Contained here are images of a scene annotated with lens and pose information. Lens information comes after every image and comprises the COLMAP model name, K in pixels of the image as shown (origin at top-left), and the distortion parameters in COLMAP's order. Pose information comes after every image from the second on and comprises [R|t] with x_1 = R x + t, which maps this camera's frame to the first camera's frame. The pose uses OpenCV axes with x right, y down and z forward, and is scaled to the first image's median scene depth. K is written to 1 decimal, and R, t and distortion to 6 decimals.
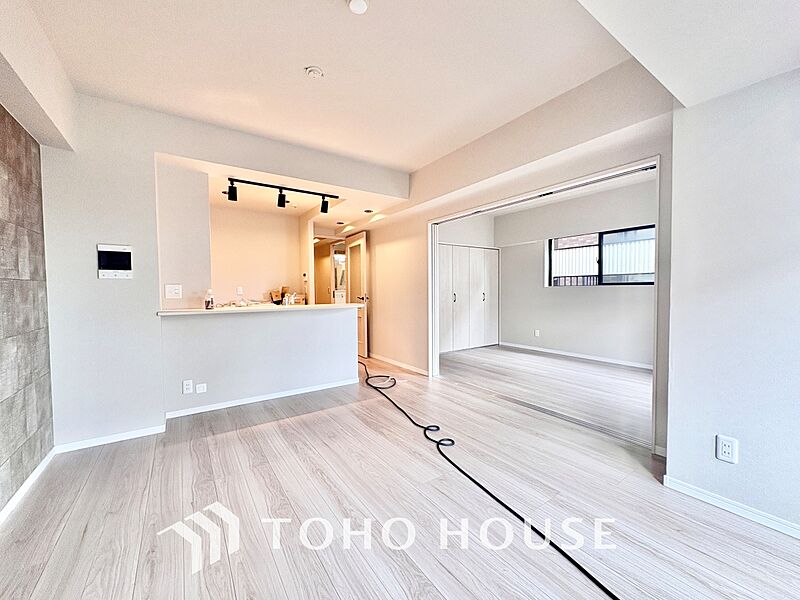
lens RADIAL K [[318.9, 0, 400.0], [0, 318.9, 300.0], [0, 0, 1]] dist [-0.000974, -0.000004]
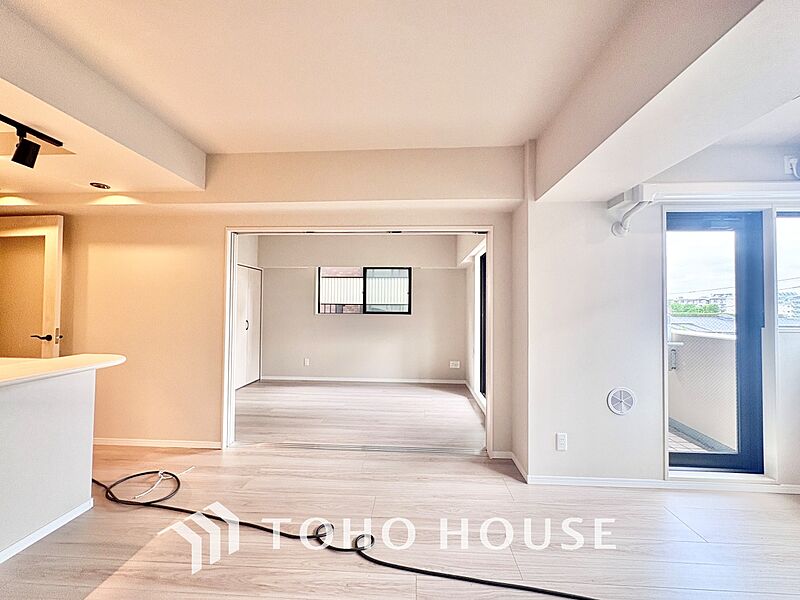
lens RADIAL K [[318.9, 0, 400.0], [0, 318.9, 300.0], [0, 0, 1]] dist [-0.000974, -0.000004]
pose [[0.610044, 0.032374, 0.791706, -0.307846], [0.011599, 0.998693, -0.049775, -0.058717], [-0.792283, 0.039547, 0.608871, 0.347104]]
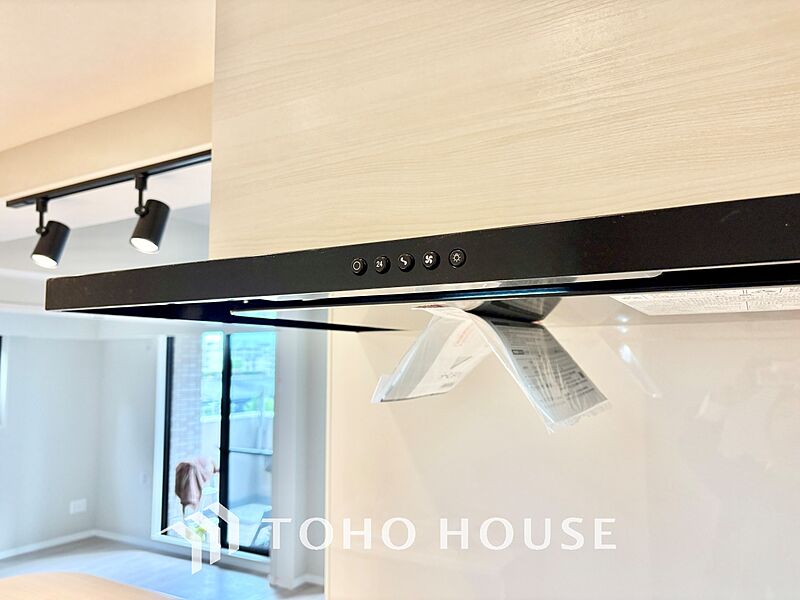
lens RADIAL K [[617.8, 0, 398.4], [0, 617.8, 316.1], [0, 0, 1]] dist [-0.003212, -0.002115]
pose [[-0.429513, 0.088147, 0.898748, -0.968909], [0.031623, 0.996083, -0.082580, -0.193712], [-0.902507, -0.007048, -0.430618, 1.116602]]
